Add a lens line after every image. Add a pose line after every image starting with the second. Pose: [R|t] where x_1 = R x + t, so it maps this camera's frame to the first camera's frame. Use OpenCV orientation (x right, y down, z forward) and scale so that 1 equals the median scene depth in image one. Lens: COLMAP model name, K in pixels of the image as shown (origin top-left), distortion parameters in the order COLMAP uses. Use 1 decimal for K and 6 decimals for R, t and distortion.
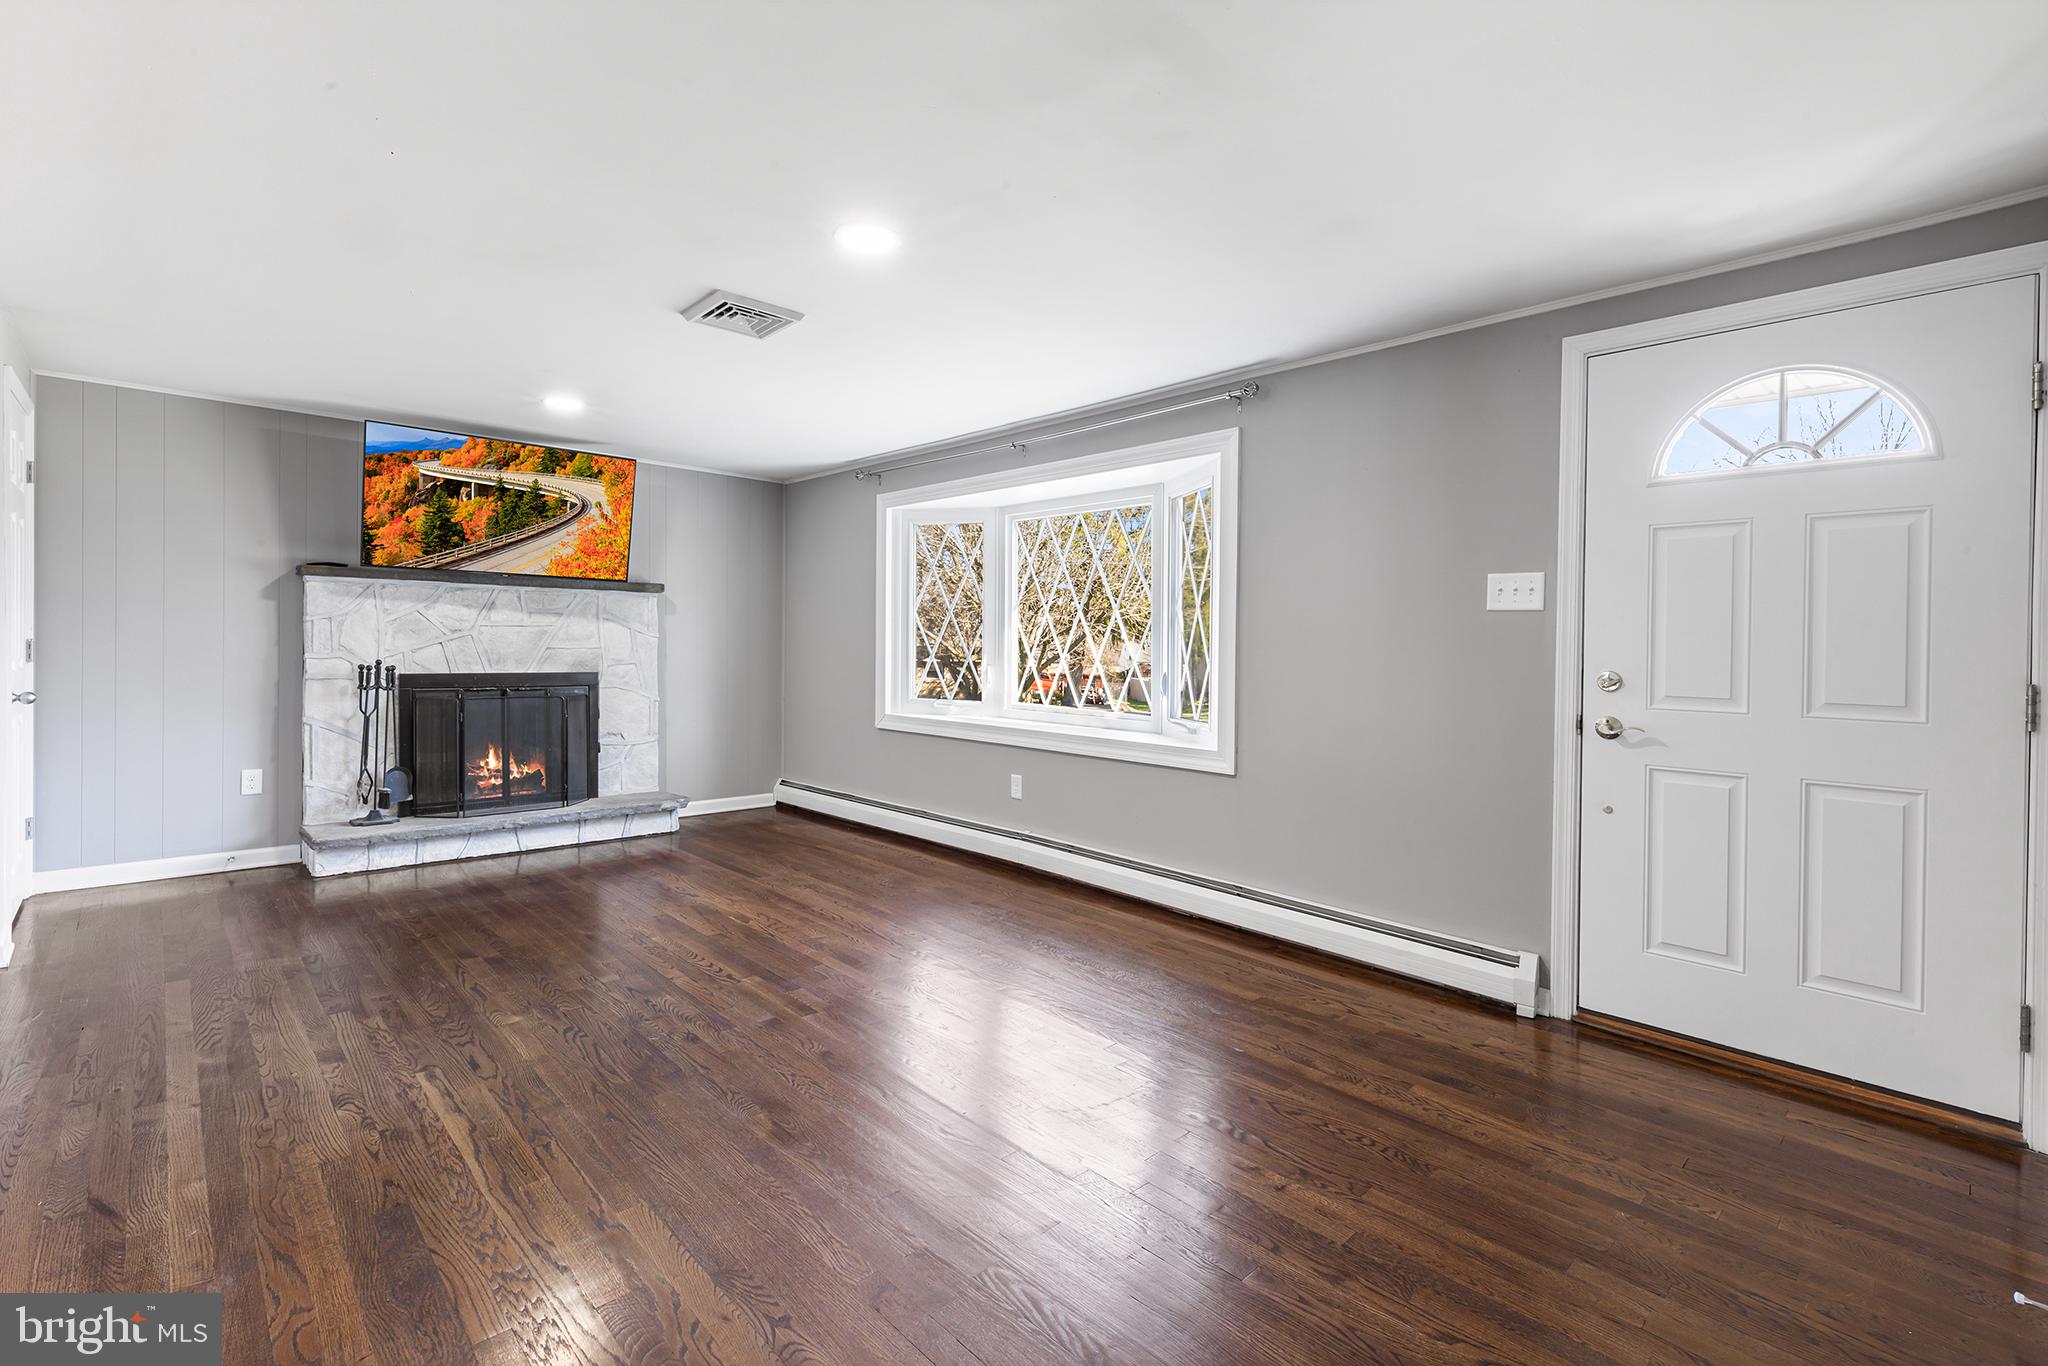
lens RADIAL K [[949.6, 0, 1079.3], [0, 949.6, 644.5], [0, 0, 1]] dist [0.001799, 0.000135]
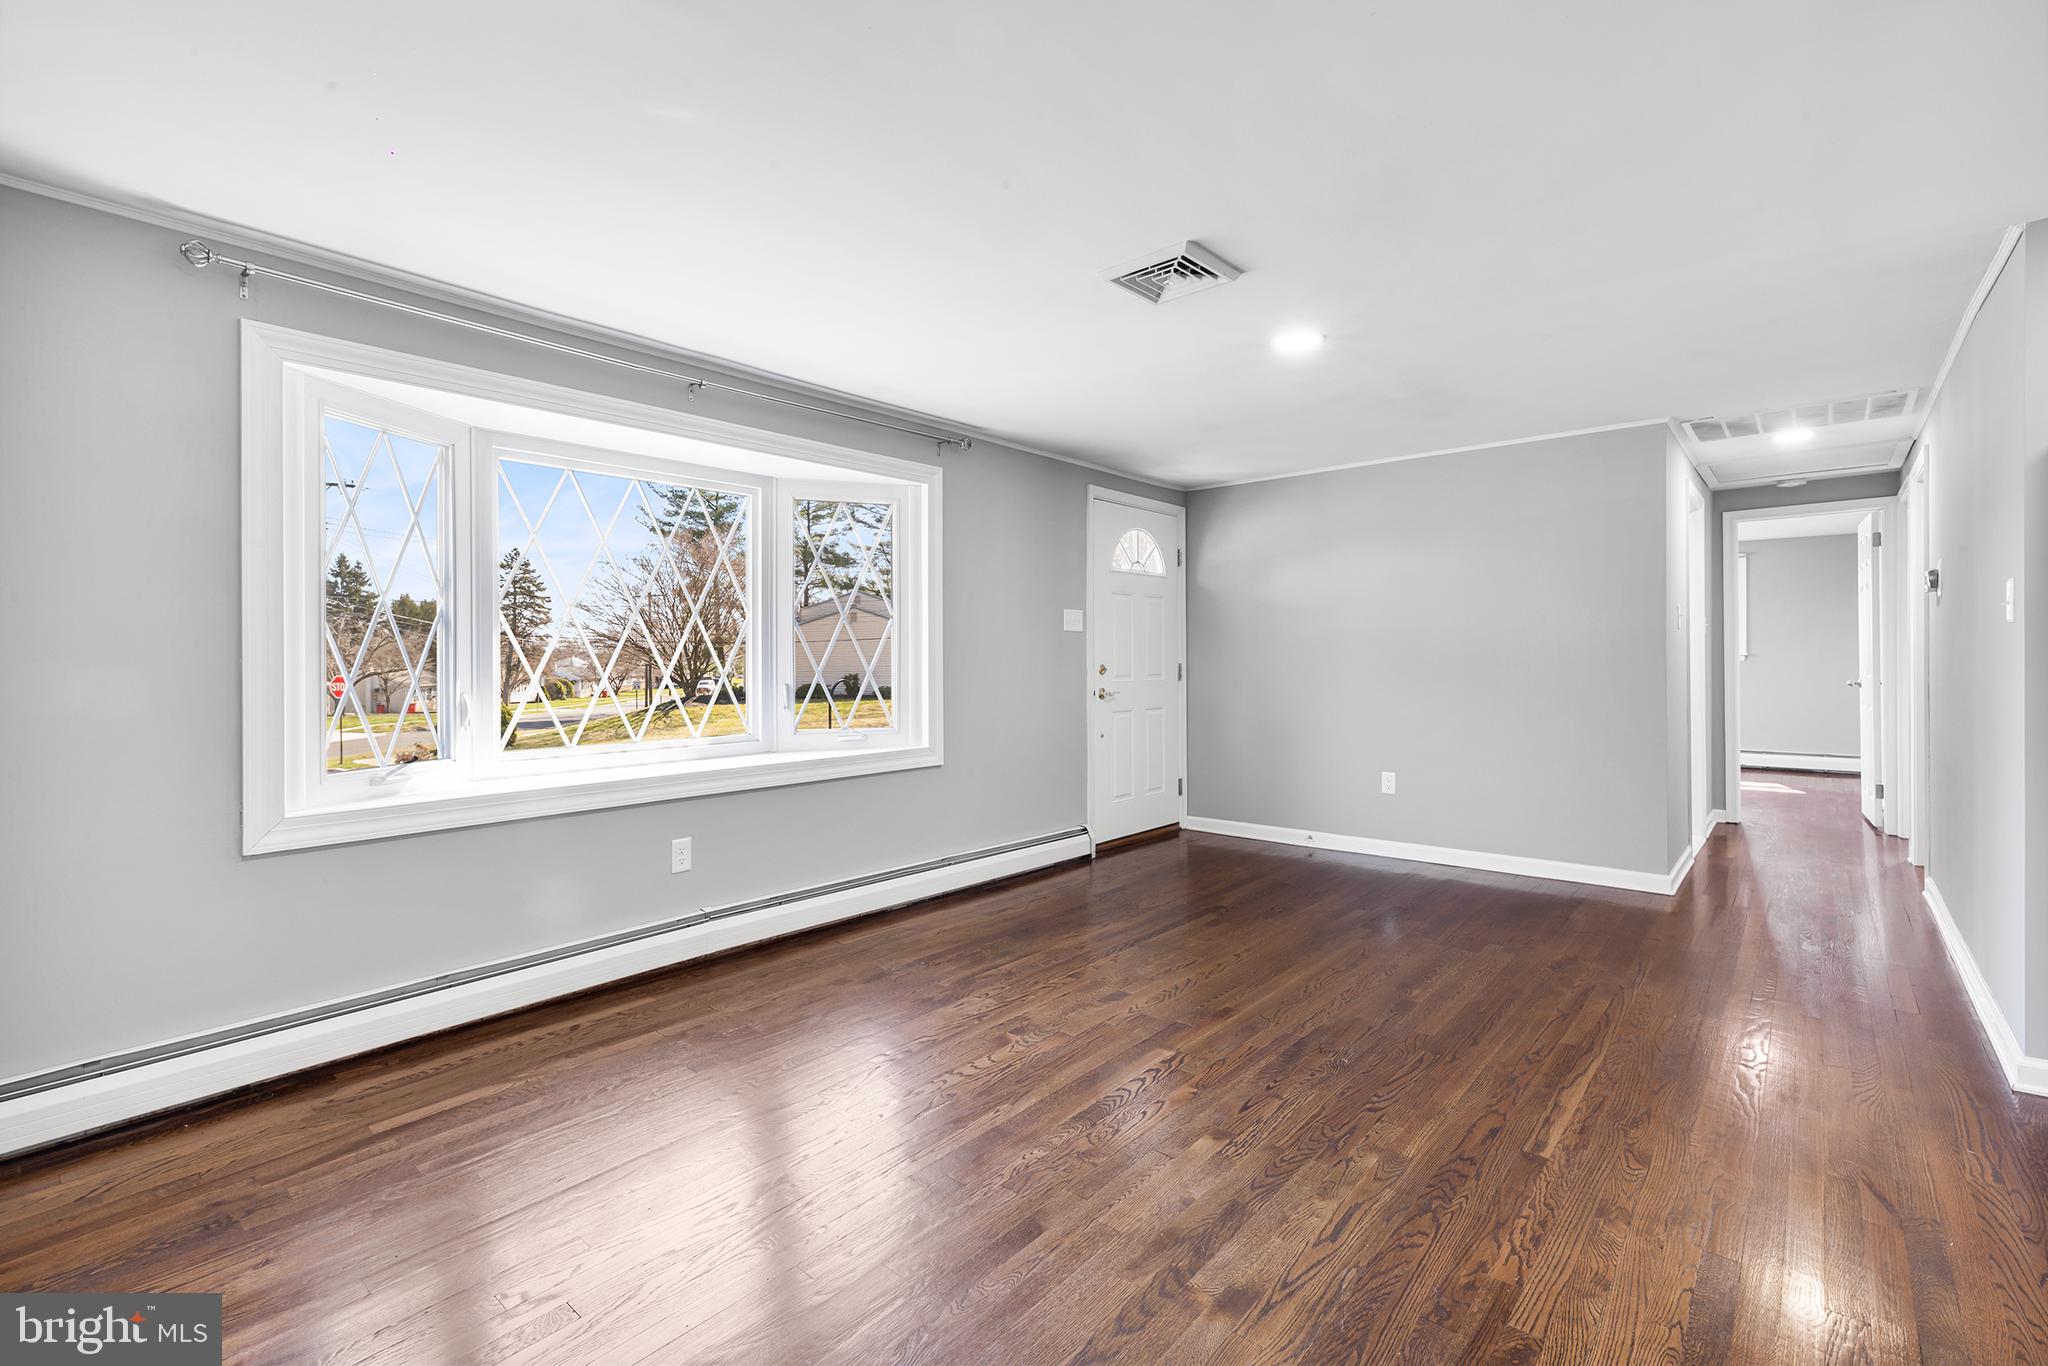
lens RADIAL K [[897.5, 0, 1016.1], [0, 897.5, 654.9], [0, 0, 1]] dist [-0.000489, -0.000124]
pose [[-0.070584, -0.014085, 0.997406, -1.217555], [0.003111, 0.999892, 0.014340, -0.017825], [-0.997501, 0.004115, -0.070533, 1.272003]]
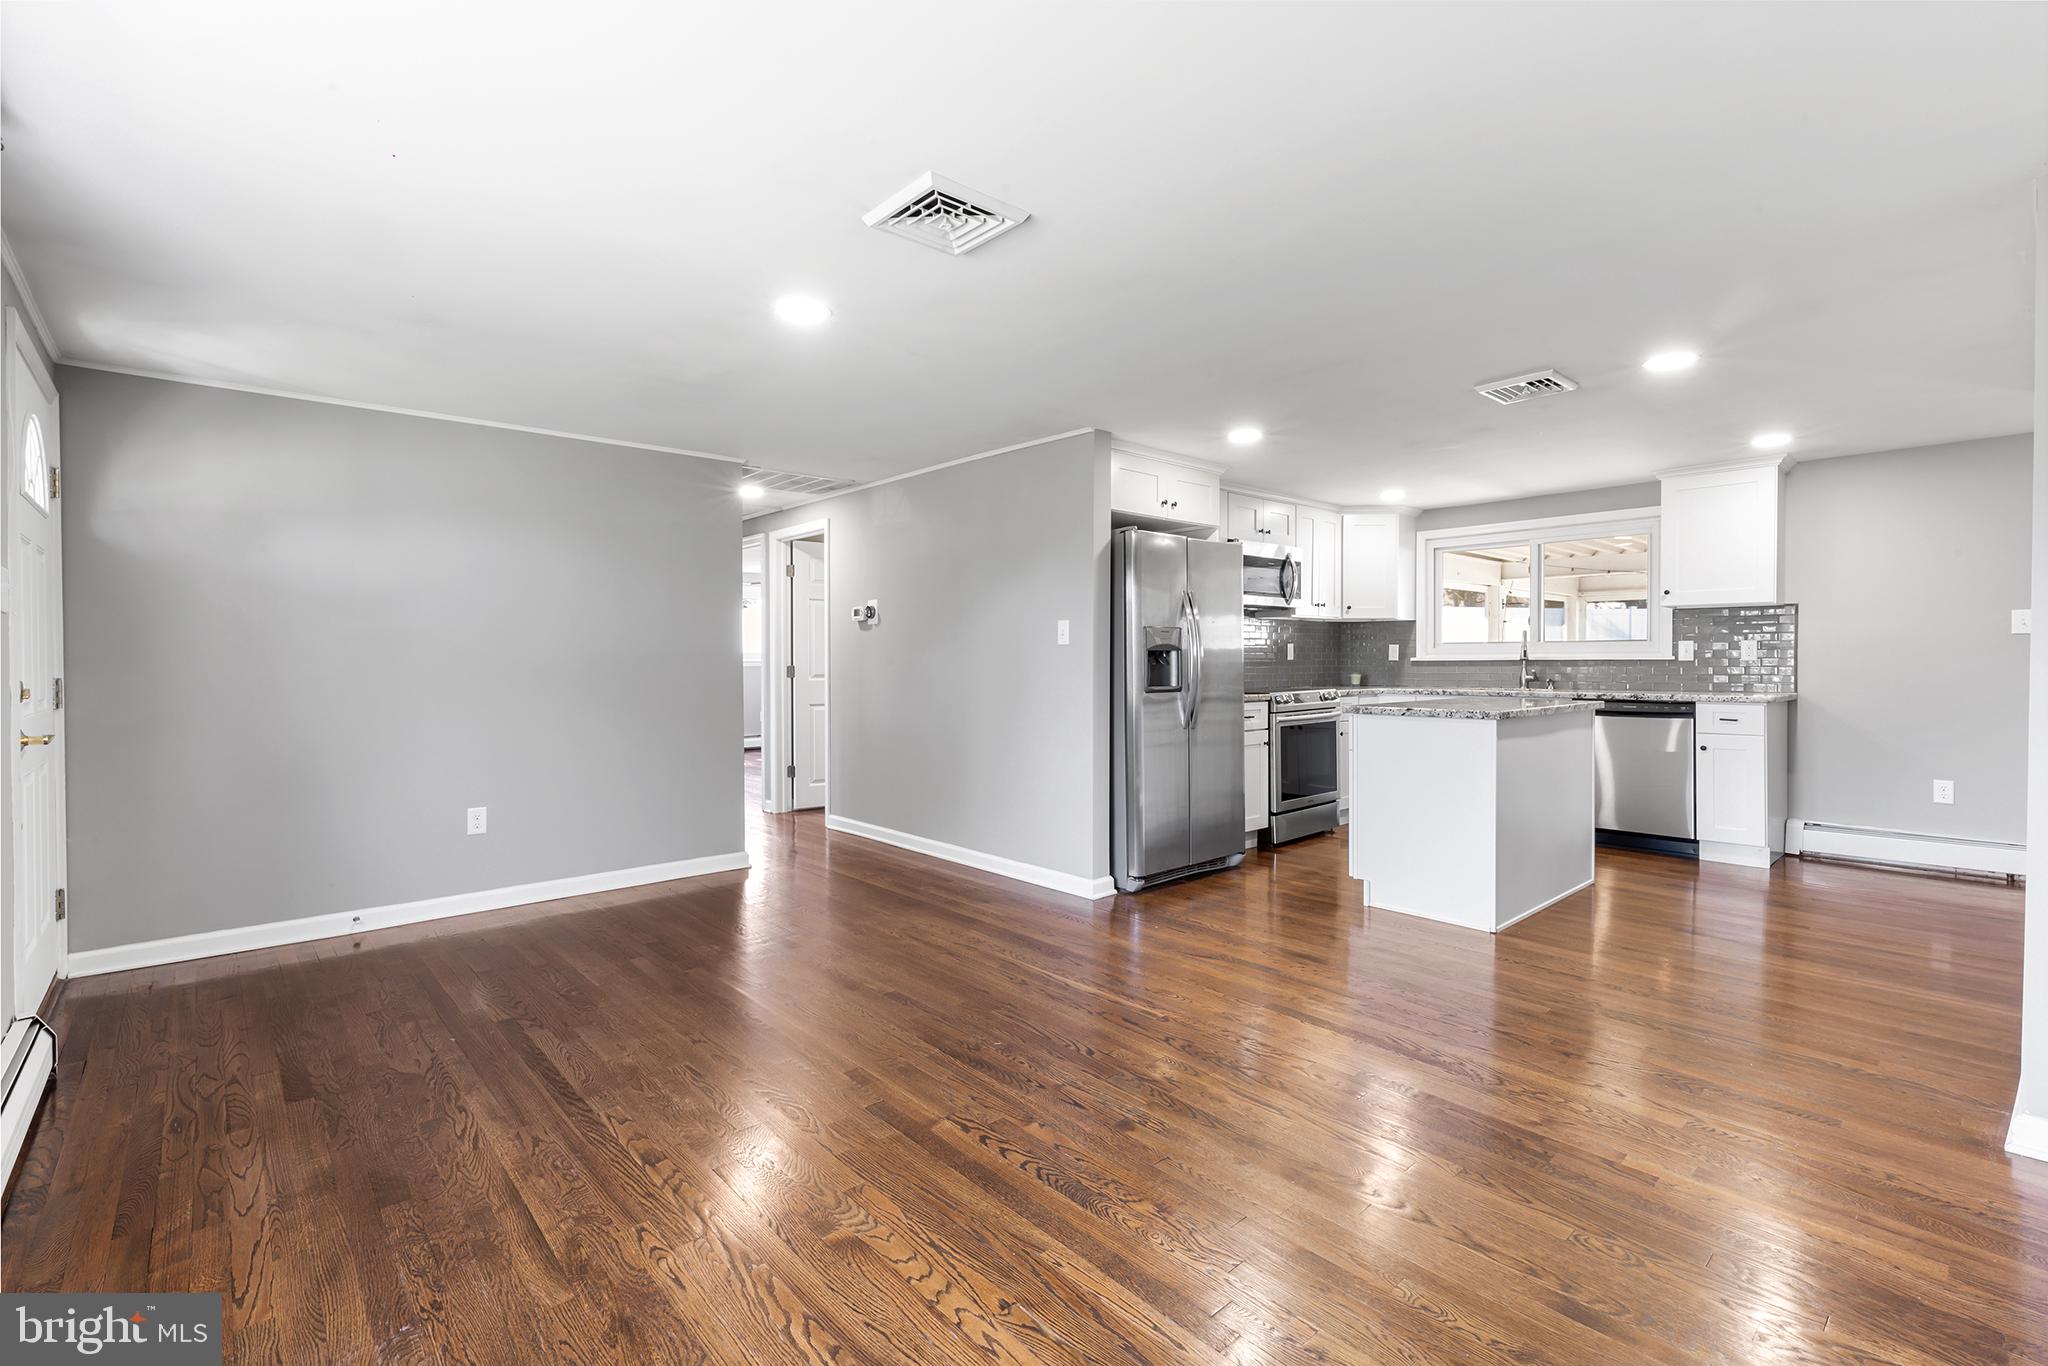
lens RADIAL K [[930.4, 0, 1024.7], [0, 930.4, 670.6], [0, 0, 1]] dist [0.000626, 0.000099]
pose [[-0.997848, -0.009714, 0.064850, -0.488049], [-0.008641, 0.999822, 0.016797, -0.007805], [-0.065001, 0.016200, -0.997754, 1.813704]]
